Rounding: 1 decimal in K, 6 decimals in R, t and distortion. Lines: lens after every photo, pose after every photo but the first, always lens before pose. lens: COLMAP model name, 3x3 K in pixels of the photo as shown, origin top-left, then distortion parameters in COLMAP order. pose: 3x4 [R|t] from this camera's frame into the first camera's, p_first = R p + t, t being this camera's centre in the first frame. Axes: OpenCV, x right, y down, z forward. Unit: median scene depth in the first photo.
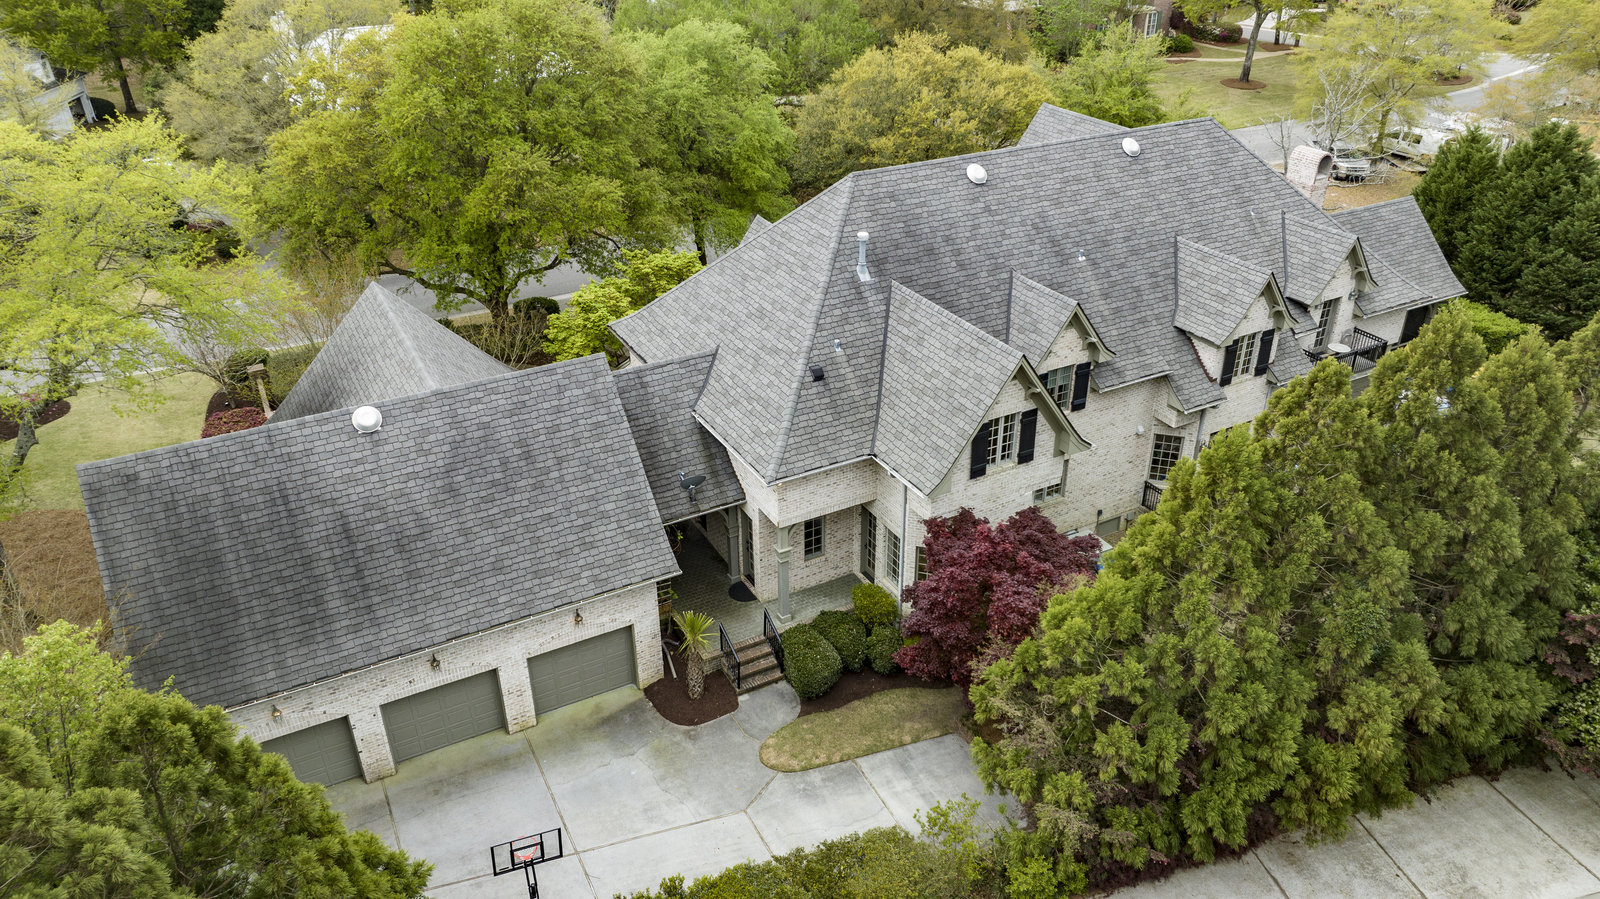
lens RADIAL K [[1095.5, 0, 800.0], [0, 1095.5, 449.5], [0, 0, 1]] dist [-0.008400, -0.033808]
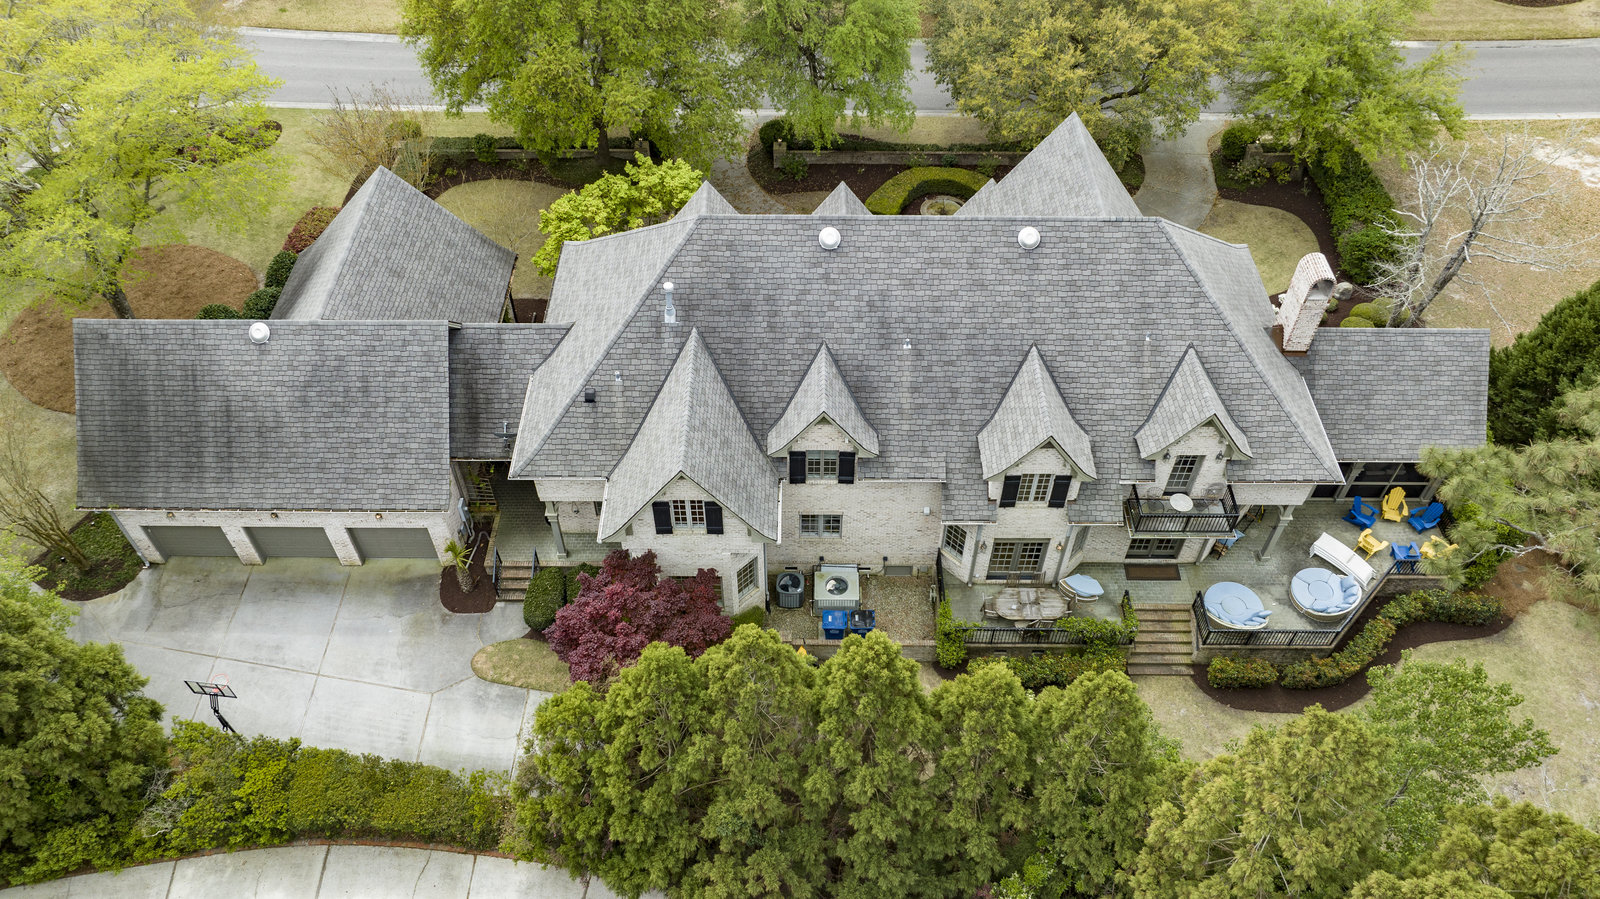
lens RADIAL K [[1095.5, 0, 800.0], [0, 1095.5, 449.5], [0, 0, 1]] dist [-0.008400, -0.033808]
pose [[0.883078, 0.363323, -0.296934, 0.616044], [-0.247814, 0.898485, 0.362371, -0.526725], [0.398448, -0.246417, 0.883469, 0.040169]]
